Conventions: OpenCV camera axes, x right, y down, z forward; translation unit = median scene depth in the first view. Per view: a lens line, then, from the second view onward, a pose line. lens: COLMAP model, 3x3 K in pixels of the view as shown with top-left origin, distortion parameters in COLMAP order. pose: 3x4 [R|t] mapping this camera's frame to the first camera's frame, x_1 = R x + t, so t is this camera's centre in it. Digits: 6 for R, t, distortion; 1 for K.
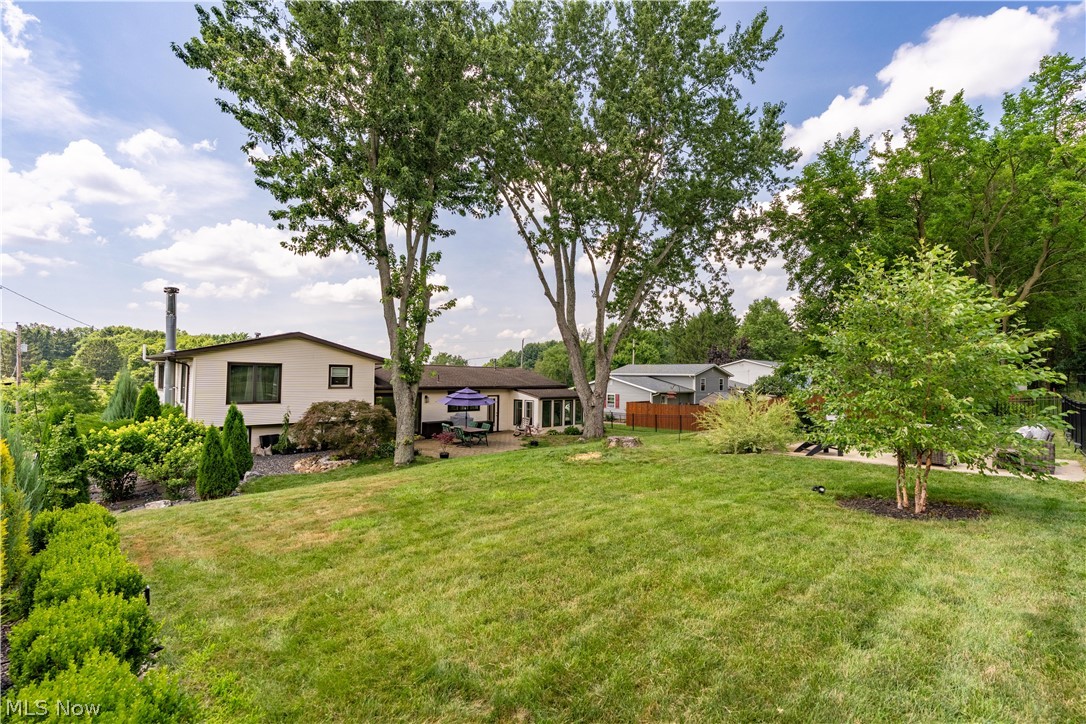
lens RADIAL K [[487.5, 0, 543.5], [0, 487.5, 362.9], [0, 0, 1]] dist [-0.008738, 0.003231]
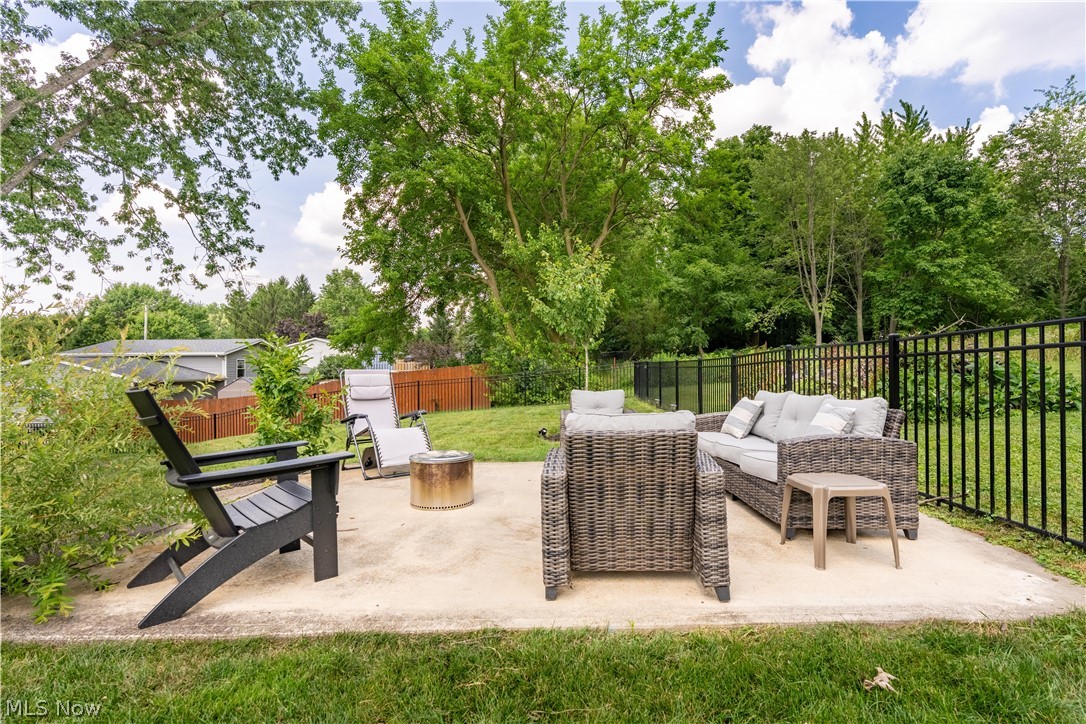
lens RADIAL K [[531.4, 0, 544.0], [0, 531.4, 364.9], [0, 0, 1]] dist [0.000471, -0.000074]
pose [[0.721802, -0.016563, 0.691901, 0.181508], [-0.001348, 0.999678, 0.025337, 0.030266], [-0.692098, -0.019221, 0.721547, 0.266521]]
